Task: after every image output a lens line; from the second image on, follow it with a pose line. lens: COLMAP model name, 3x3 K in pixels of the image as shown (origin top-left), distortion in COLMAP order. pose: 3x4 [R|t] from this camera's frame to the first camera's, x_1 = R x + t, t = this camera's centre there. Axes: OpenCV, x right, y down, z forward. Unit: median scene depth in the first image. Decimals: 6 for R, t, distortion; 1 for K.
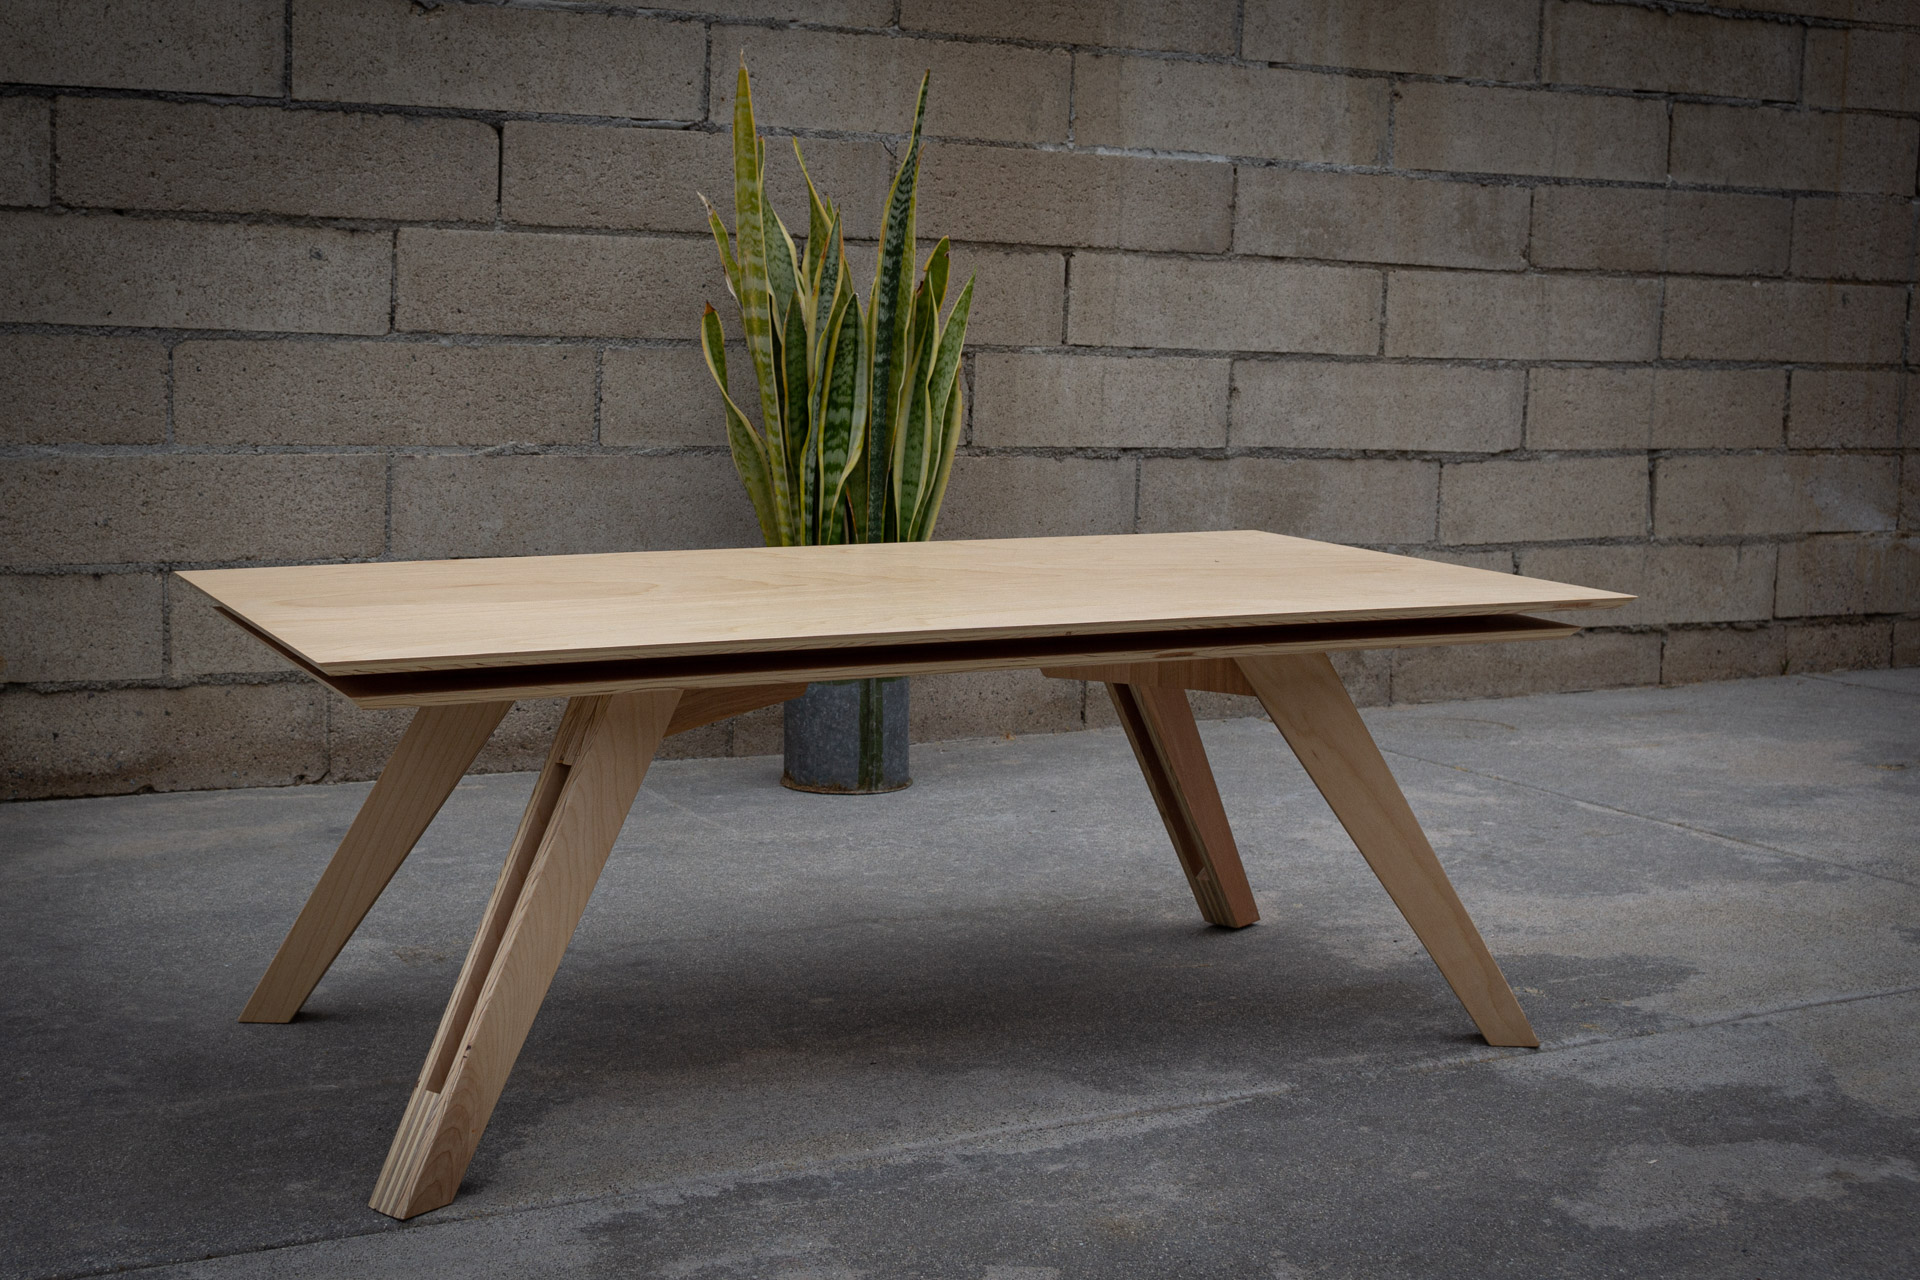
lens RADIAL K [[2831.5, 0, 959.7], [0, 2831.5, 605.3], [0, 0, 1]] dist [-0.051988, 0.058993]
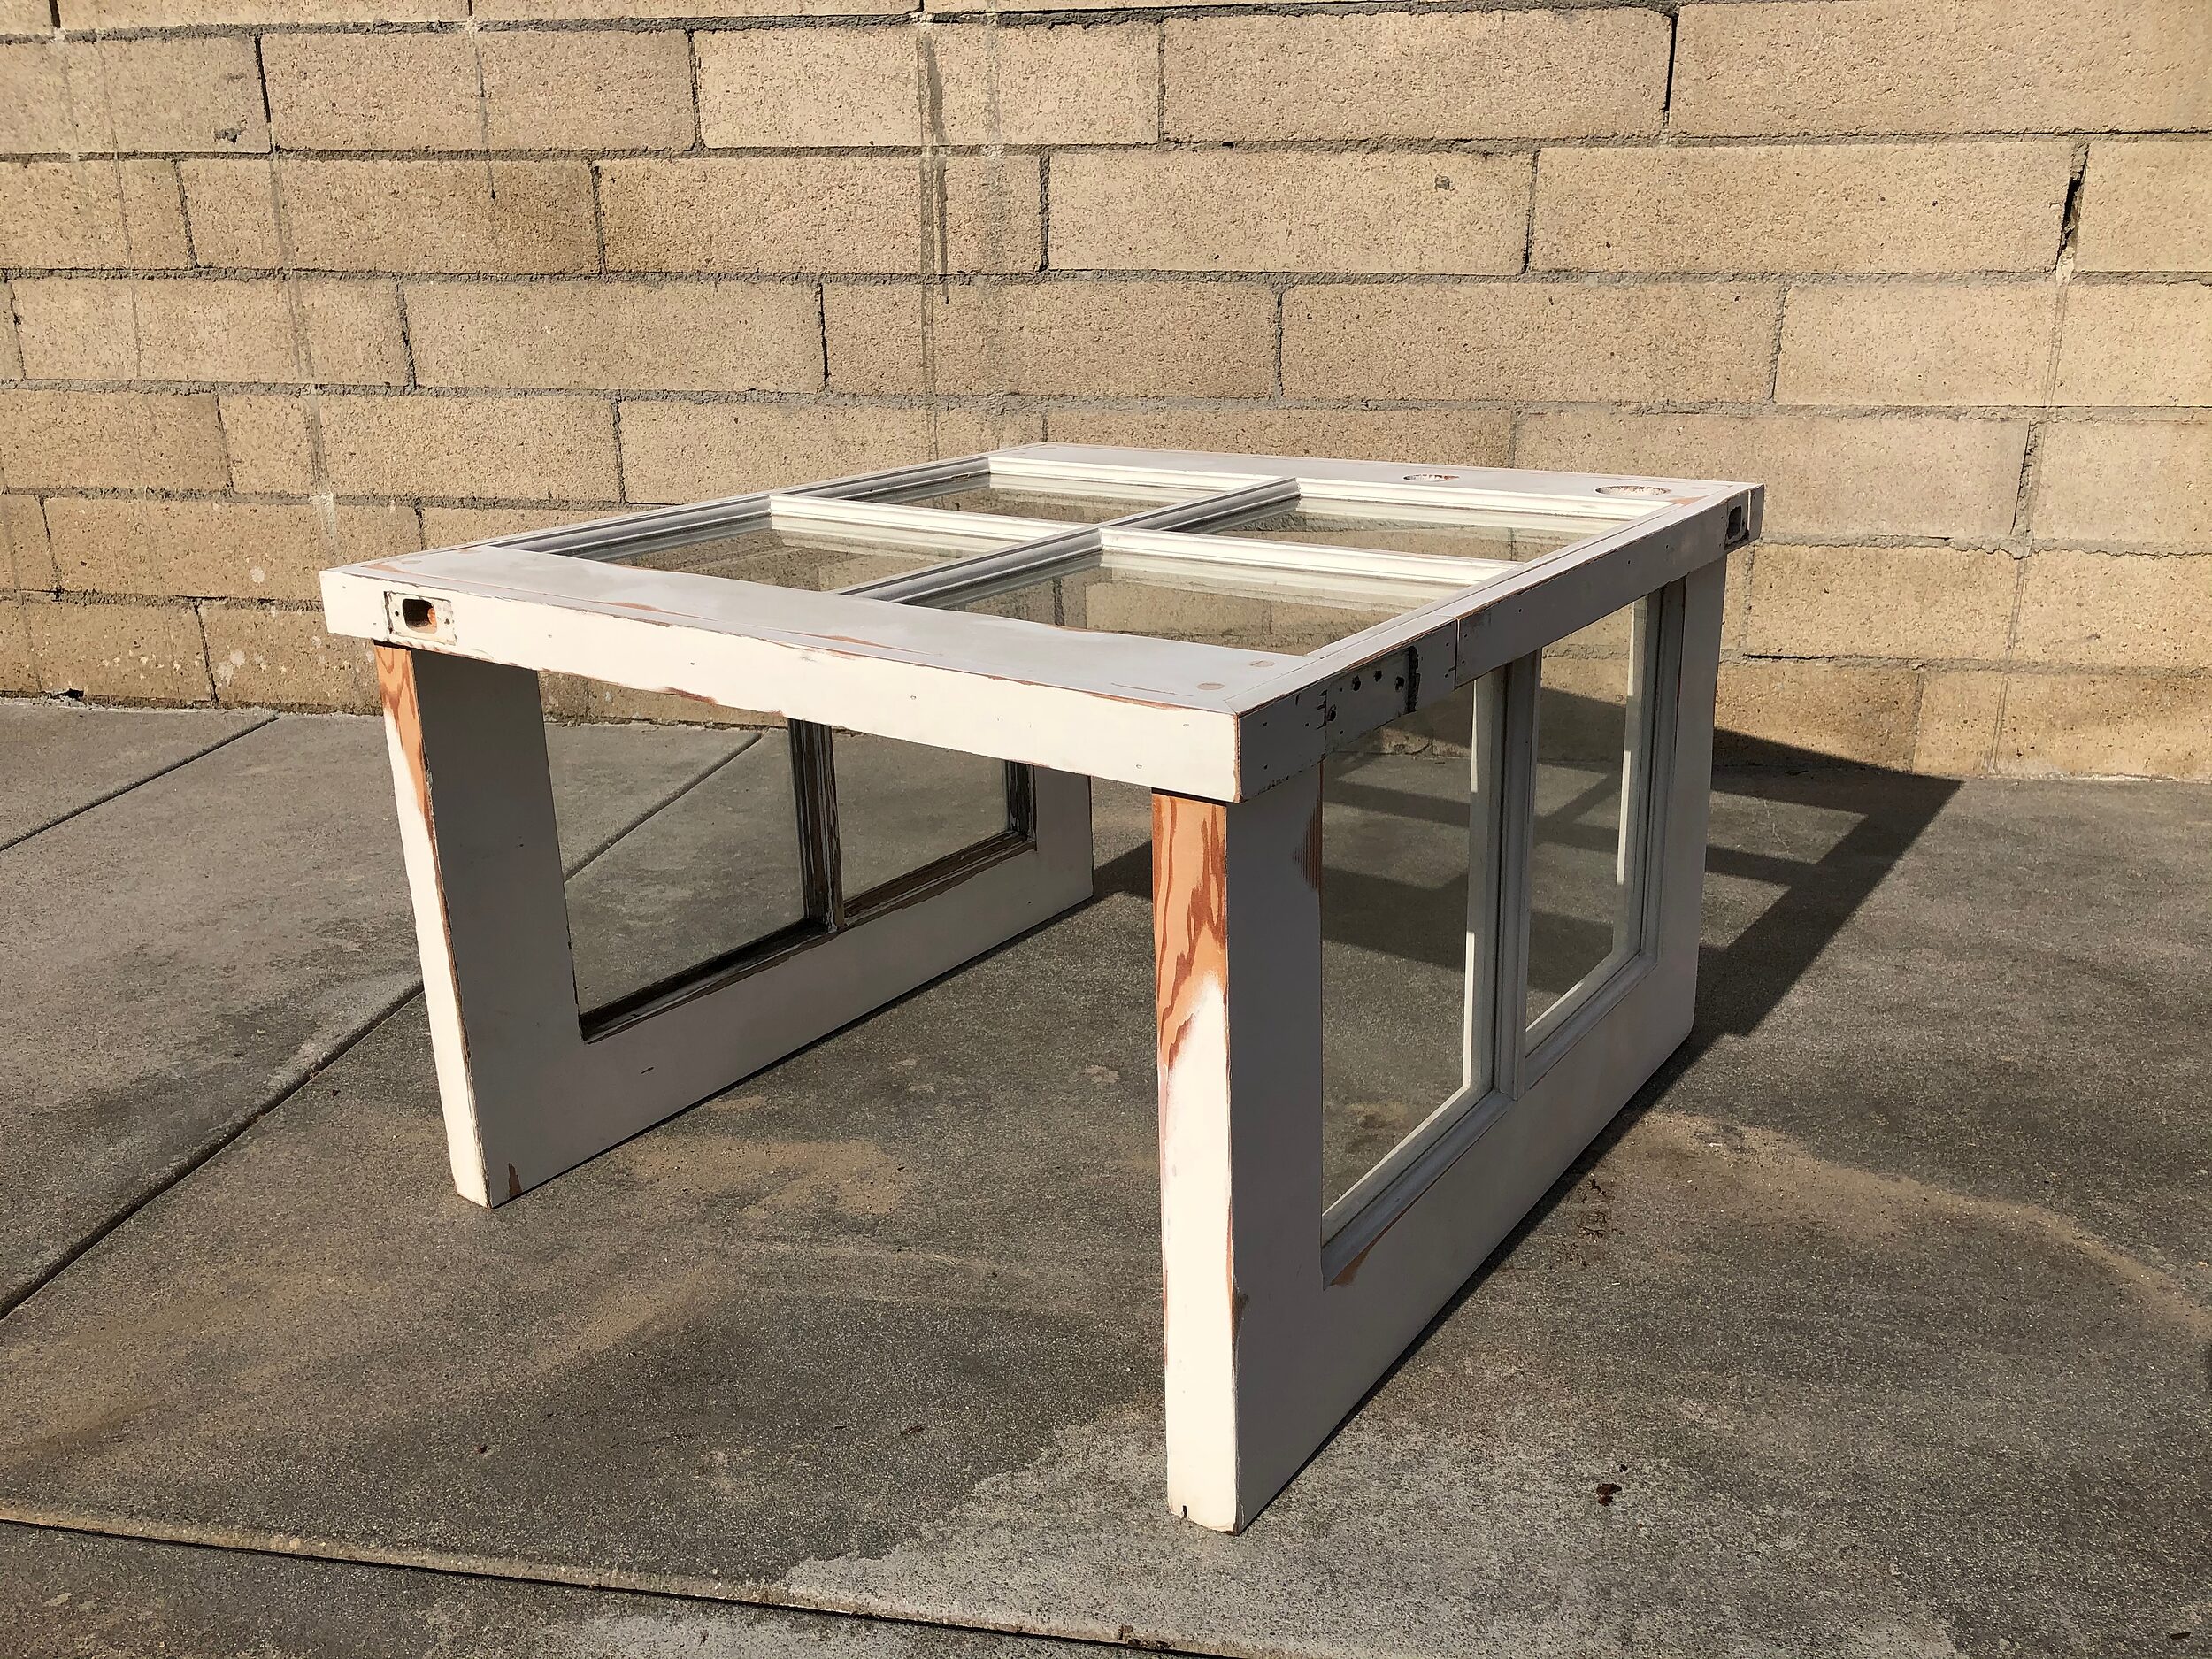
lens RADIAL K [[1832.5, 0, 1106.0], [0, 1832.5, 829.5], [0, 0, 1]] dist [-0.000414, 0.023381]
pose [[0.776134, 0.164504, -0.608732, 0.077890], [-0.042525, 0.976828, 0.209759, -0.039104], [0.629132, -0.136915, 0.765145, 0.435270]]
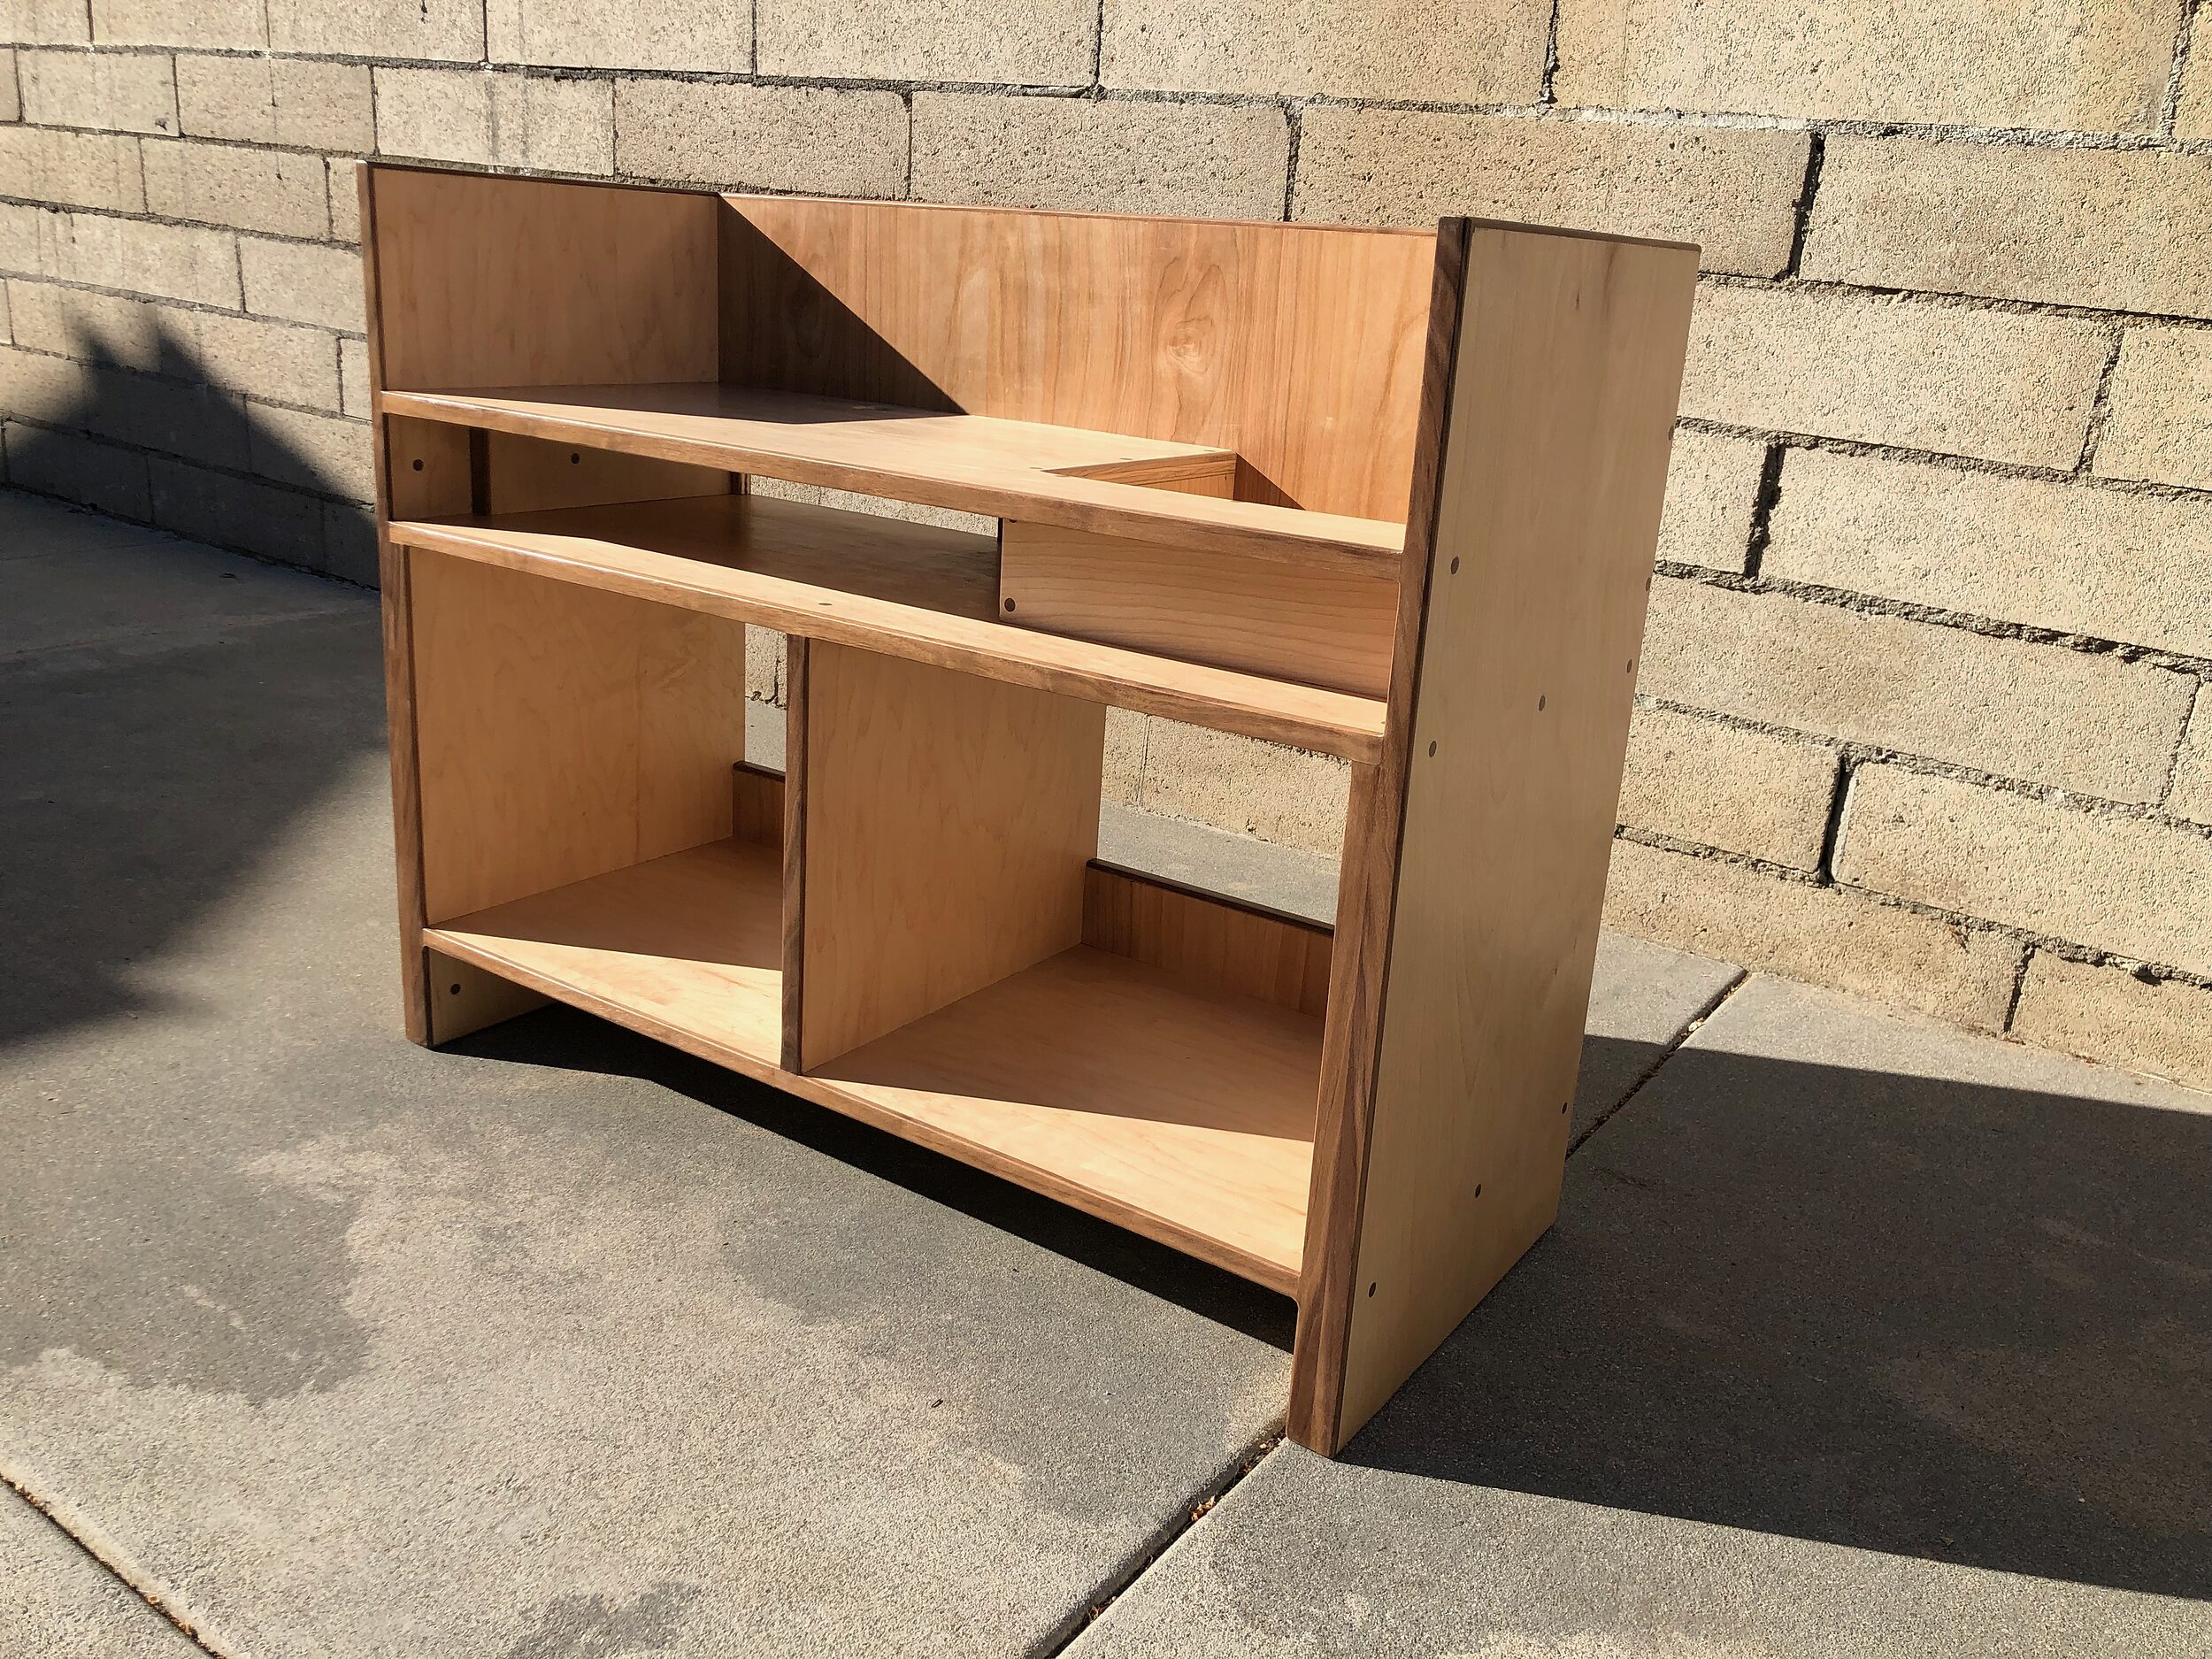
lens RADIAL K [[1832.5, 0, 1106.0], [0, 1832.5, 829.5], [0, 0, 1]] dist [-0.000414, 0.023381]
pose [[0.441548, 0.286921, -0.850124, 0.480393], [-0.169635, 0.957098, 0.234918, -0.085564], [0.881056, 0.040483, 0.471277, 0.756802]]
